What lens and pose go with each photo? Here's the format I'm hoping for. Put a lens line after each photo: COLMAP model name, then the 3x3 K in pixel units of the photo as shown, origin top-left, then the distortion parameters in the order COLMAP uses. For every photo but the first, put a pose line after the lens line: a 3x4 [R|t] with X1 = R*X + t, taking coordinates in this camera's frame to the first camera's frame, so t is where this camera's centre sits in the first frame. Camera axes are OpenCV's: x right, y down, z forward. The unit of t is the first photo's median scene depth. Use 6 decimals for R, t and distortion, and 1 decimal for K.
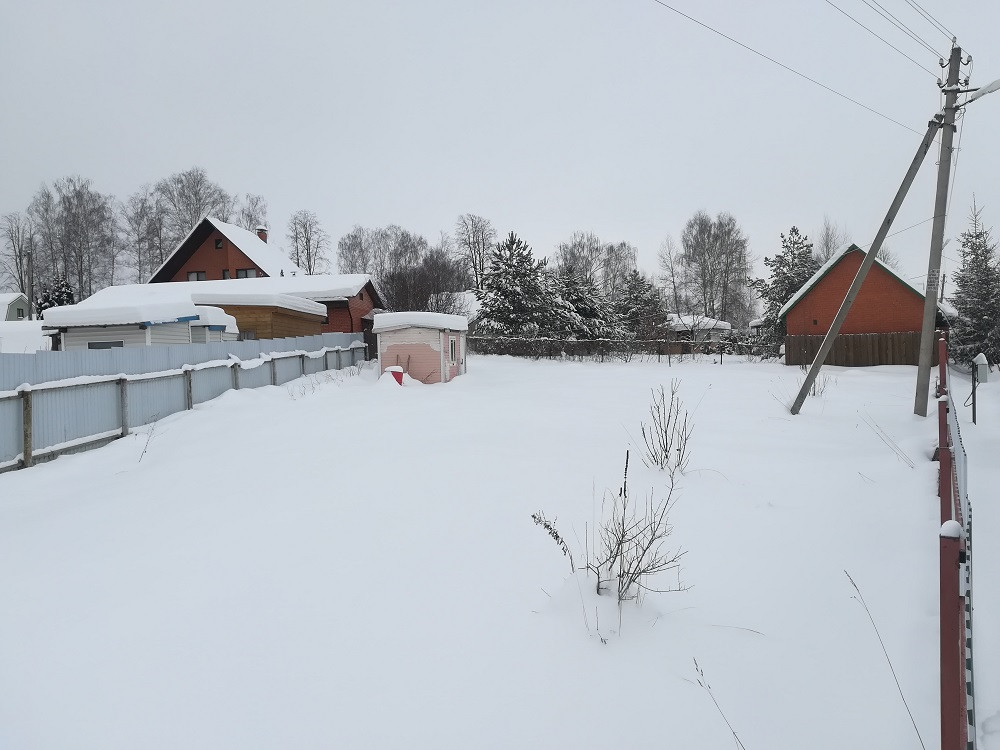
lens RADIAL K [[766.4, 0, 504.2], [0, 766.4, 376.3], [0, 0, 1]] dist [0.068510, -0.085883]
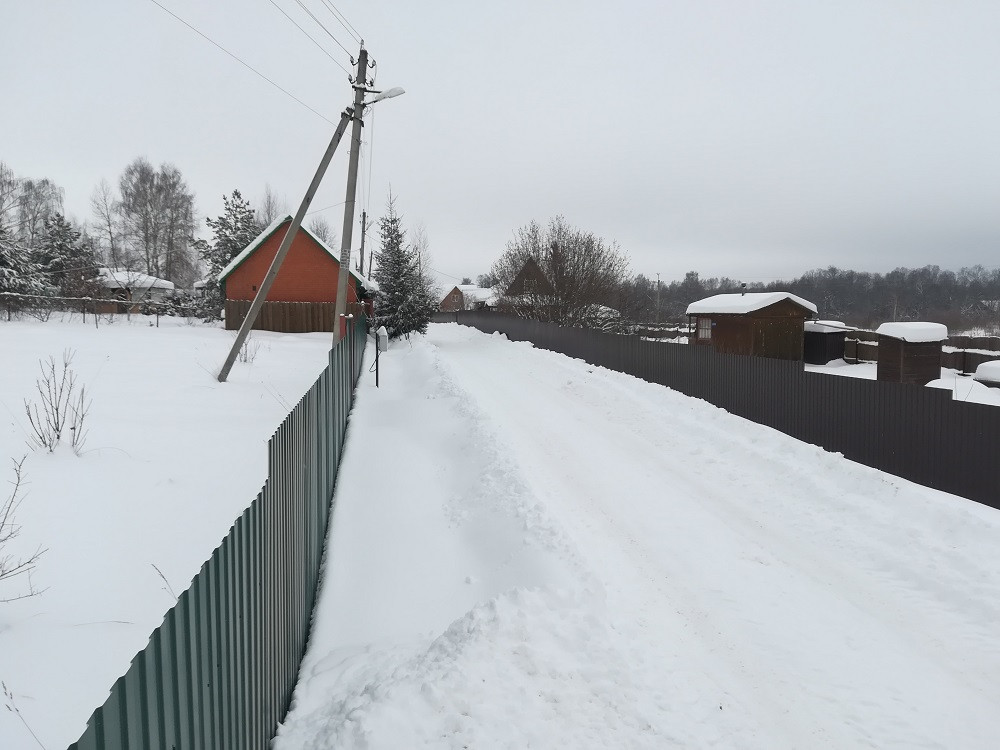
lens RADIAL K [[769.1, 0, 523.7], [0, 769.1, 380.8], [0, 0, 1]] dist [0.004465, -0.027023]
pose [[0.761805, -0.018765, 0.647534, 0.008117], [-0.016599, 0.998687, 0.048470, -0.001790], [-0.647593, -0.047673, 0.760493, -0.001814]]
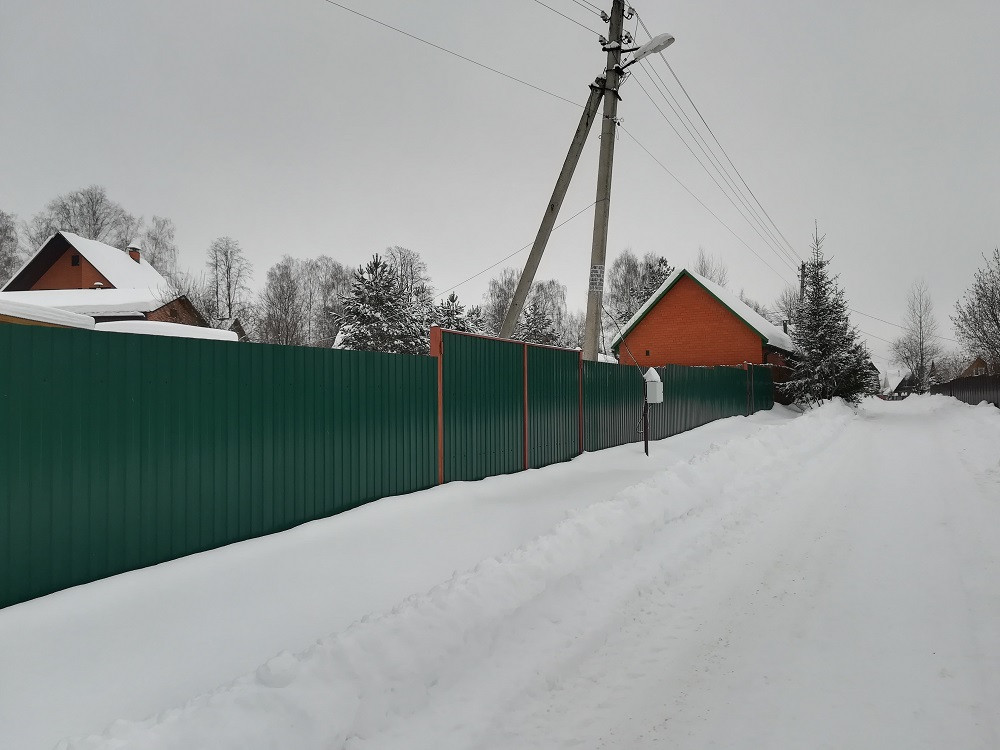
lens RADIAL K [[772.8, 0, 504.4], [0, 772.8, 380.9], [0, 0, 1]] dist [0.047387, -0.077050]
pose [[0.998710, 0.025784, 0.043737, 0.102210], [-0.023652, 0.998539, -0.048589, 0.006557], [-0.044926, 0.047492, 0.997861, 0.046092]]
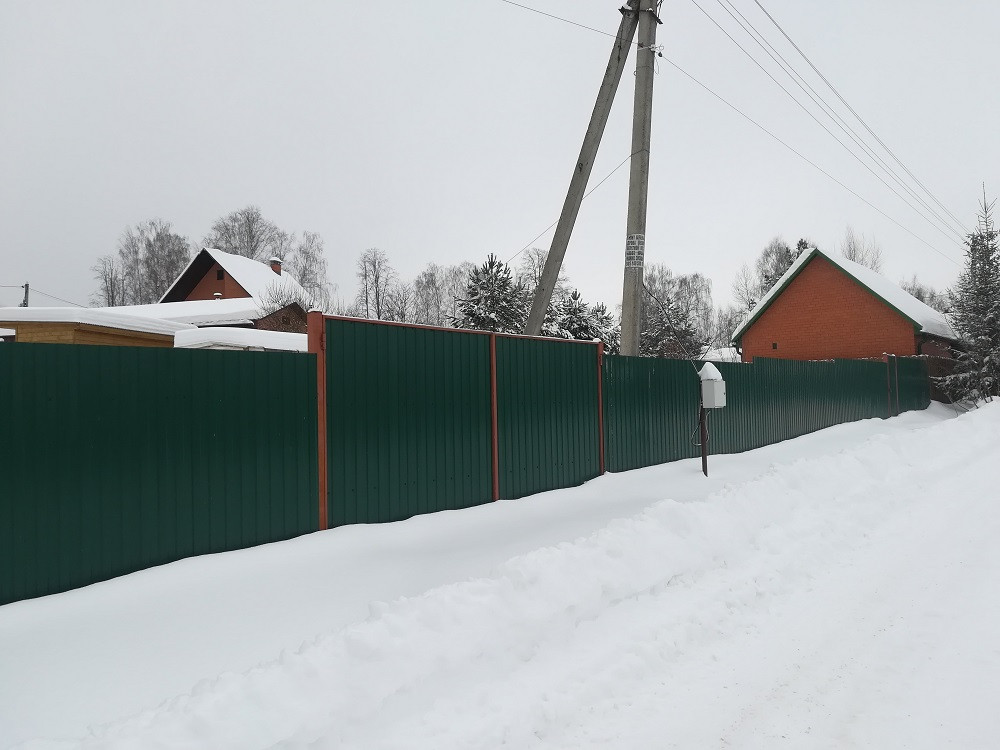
lens RADIAL K [[767.0, 0, 500.0], [0, 767.0, 375.0], [0, 0, 1]] dist [0.075244, -0.138659]
pose [[0.987222, 0.005313, -0.159265, 0.131996], [-0.014001, 0.998471, -0.053477, 0.003930], [0.158737, 0.055024, 0.985786, 0.084642]]
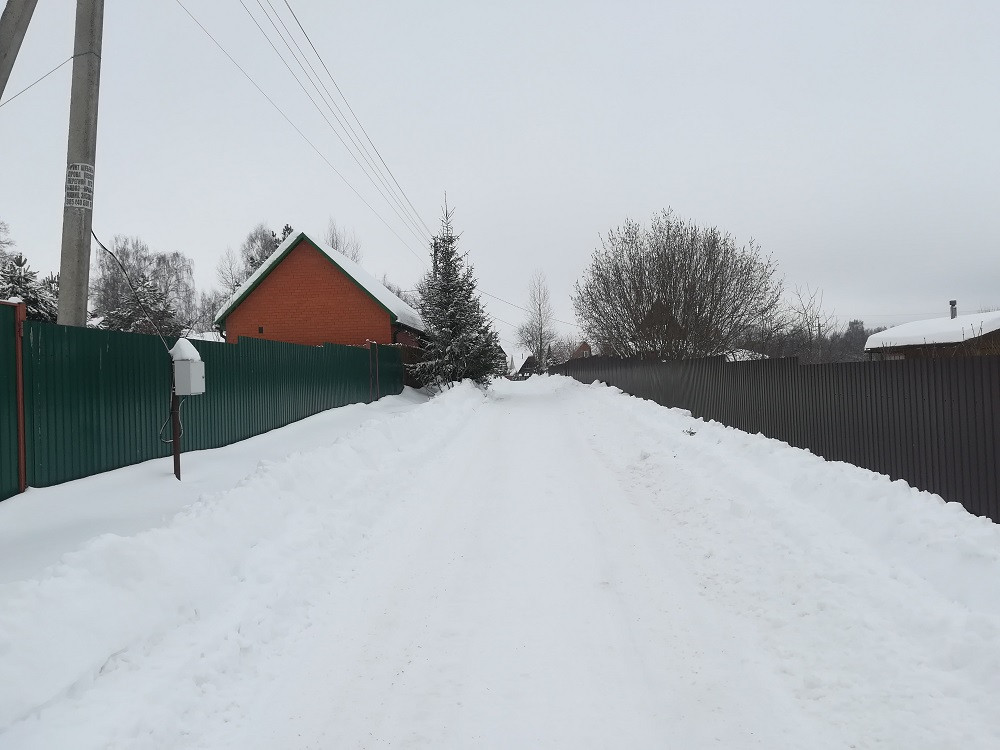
lens RADIAL K [[766.4, 0, 504.2], [0, 766.4, 376.3], [0, 0, 1]] dist [0.068510, -0.085883]
pose [[0.882477, 0.009619, 0.470256, 0.135707], [0.008898, 0.999271, -0.037139, 0.003782], [-0.470270, 0.036958, 0.881748, 0.108979]]
